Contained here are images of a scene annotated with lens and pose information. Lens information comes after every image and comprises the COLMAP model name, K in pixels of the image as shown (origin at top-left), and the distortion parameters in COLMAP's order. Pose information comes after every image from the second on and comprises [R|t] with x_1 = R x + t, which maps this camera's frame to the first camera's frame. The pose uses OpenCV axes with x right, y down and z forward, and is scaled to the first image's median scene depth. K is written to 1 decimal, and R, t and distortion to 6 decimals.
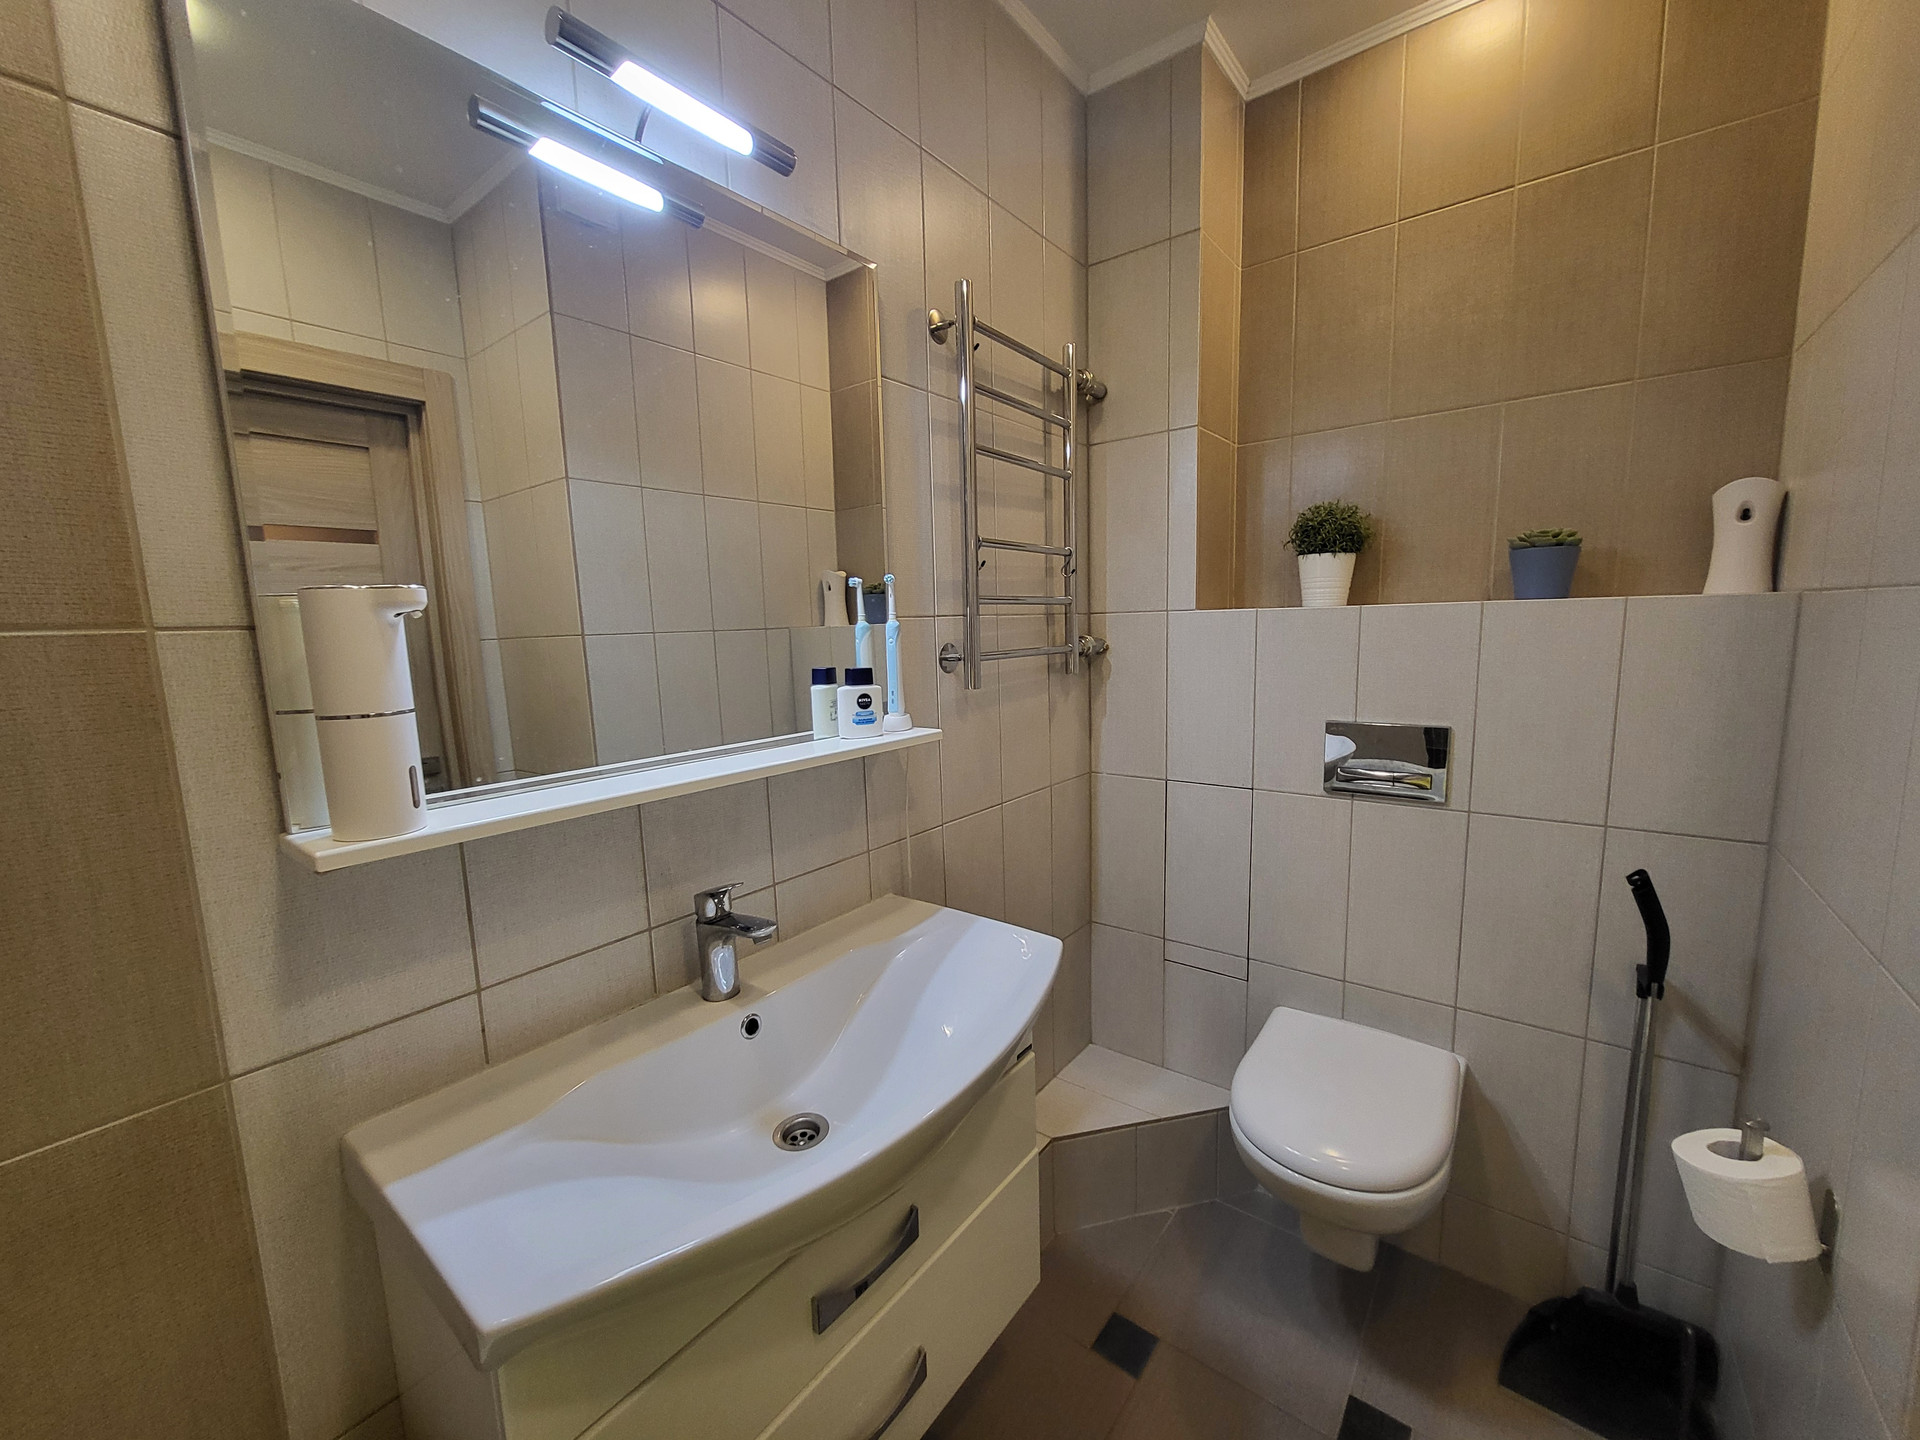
lens RADIAL K [[752.3, 0, 961.6], [0, 752.3, 722.4], [0, 0, 1]] dist [-0.000350, 0.000332]
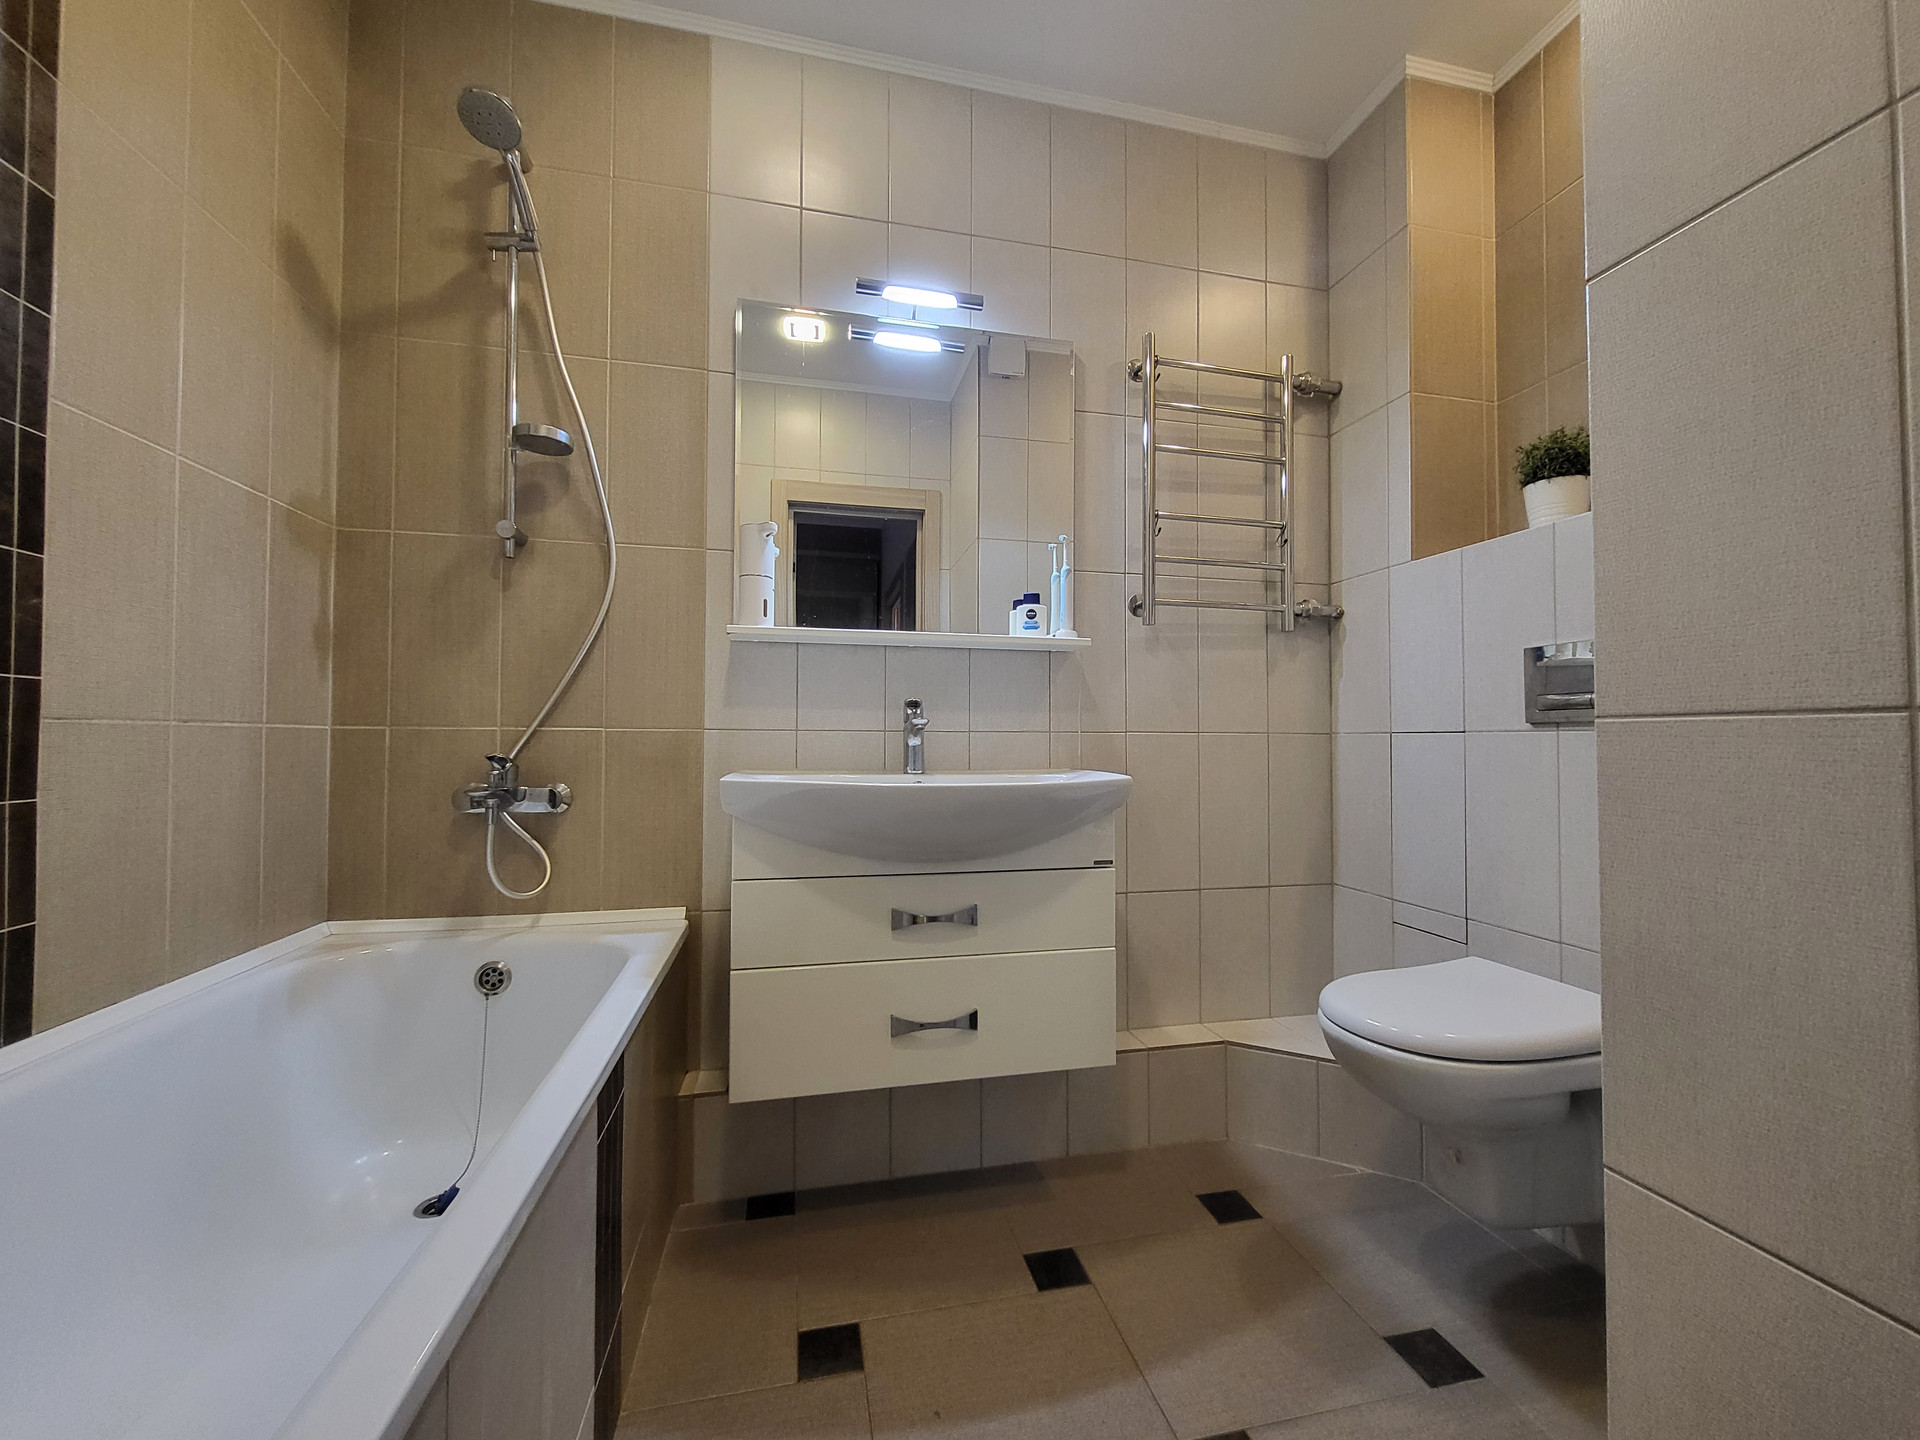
lens RADIAL K [[752.3, 0, 958.5], [0, 752.3, 722.5], [0, 0, 1]] dist [-0.000350, 0.000332]
pose [[0.771706, 0.016207, -0.635773, 0.502160], [-0.110648, 0.987851, -0.109124, 0.255722], [0.626281, 0.154558, 0.764123, -0.146589]]
